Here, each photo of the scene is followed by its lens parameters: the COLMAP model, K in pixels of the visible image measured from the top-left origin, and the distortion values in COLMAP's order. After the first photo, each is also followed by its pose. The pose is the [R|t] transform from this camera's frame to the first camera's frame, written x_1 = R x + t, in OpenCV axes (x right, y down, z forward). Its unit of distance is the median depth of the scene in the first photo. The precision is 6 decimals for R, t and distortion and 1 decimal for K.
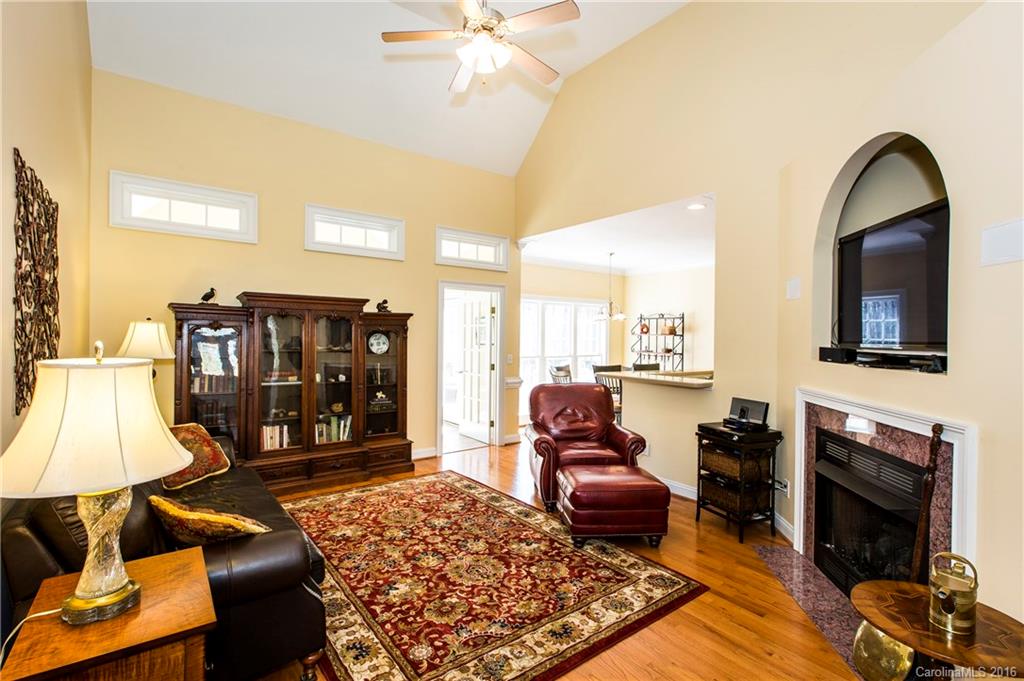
lens RADIAL K [[469.5, 0, 491.2], [0, 469.5, 335.8], [0, 0, 1]] dist [0.003218, -0.001605]
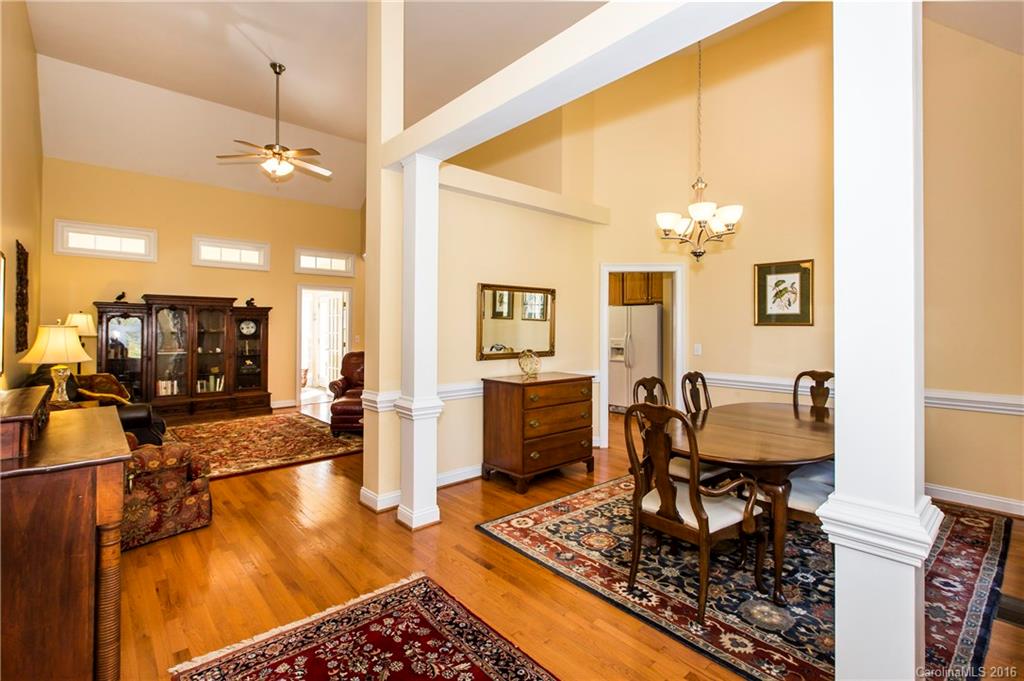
lens RADIAL K [[469.5, 0, 501.0], [0, 469.5, 318.5], [0, 0, 1]] dist [0.003218, -0.001605]
pose [[0.995472, -0.005125, 0.094917, 0.464377], [0.006738, 0.999838, -0.016687, 0.020024], [-0.094816, 0.017251, 0.995345, -0.619023]]
